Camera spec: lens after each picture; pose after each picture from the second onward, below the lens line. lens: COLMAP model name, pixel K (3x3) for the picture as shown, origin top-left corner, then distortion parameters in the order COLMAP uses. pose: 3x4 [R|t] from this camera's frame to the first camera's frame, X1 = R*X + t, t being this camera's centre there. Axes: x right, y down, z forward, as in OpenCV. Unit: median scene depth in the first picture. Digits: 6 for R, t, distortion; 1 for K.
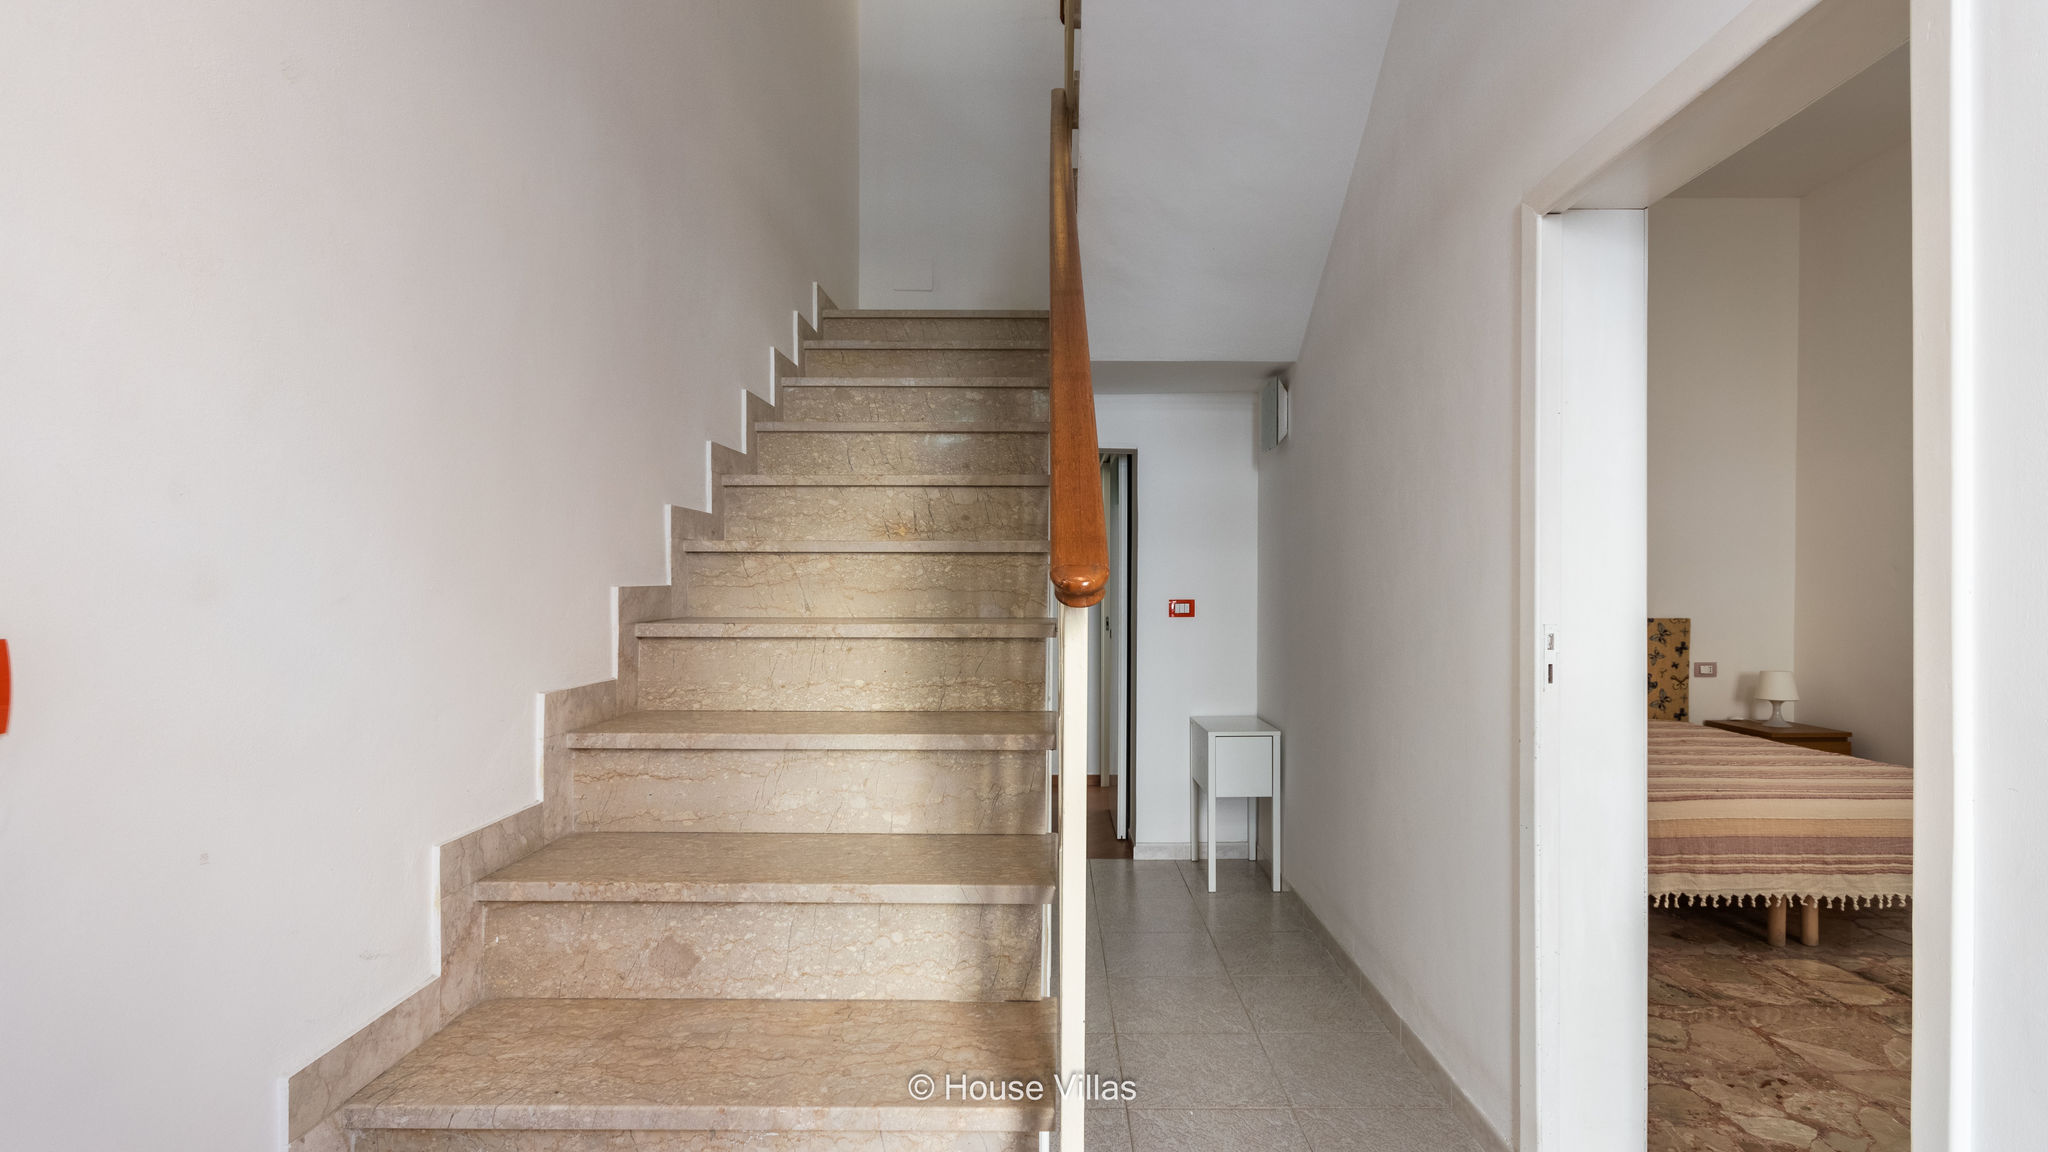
lens RADIAL K [[934.7, 0, 1023.4], [0, 934.7, 586.9], [0, 0, 1]] dist [0.000754, 0.000331]
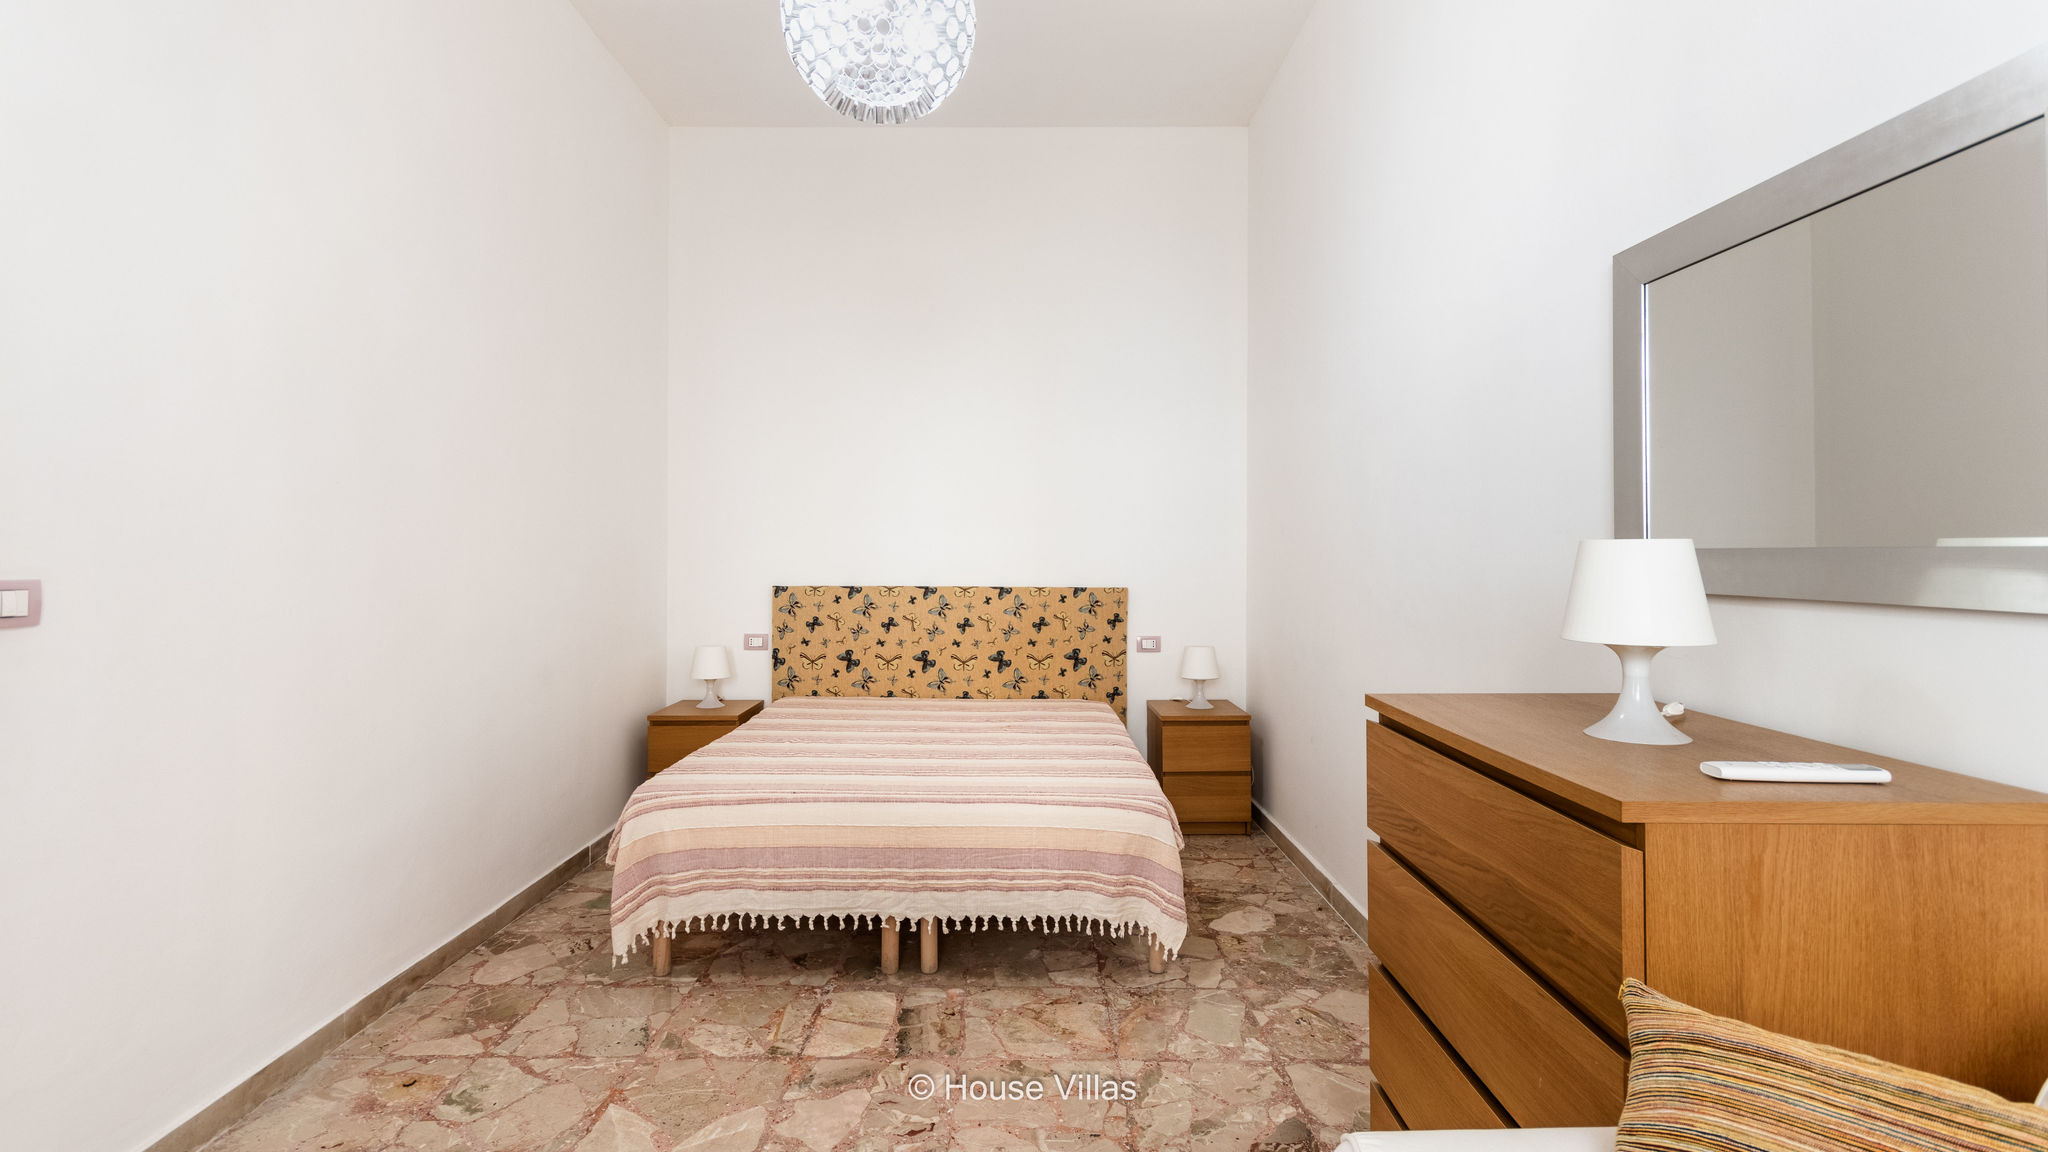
lens RADIAL K [[930.2, 0, 1050.7], [0, 930.2, 550.6], [0, 0, 1]] dist [-0.000044, 0.000238]
pose [[0.999946, 0.005791, 0.008599, 0.974933], [-0.005794, 0.999983, 0.000356, -0.003498], [-0.008597, -0.000406, 0.999963, 0.153904]]
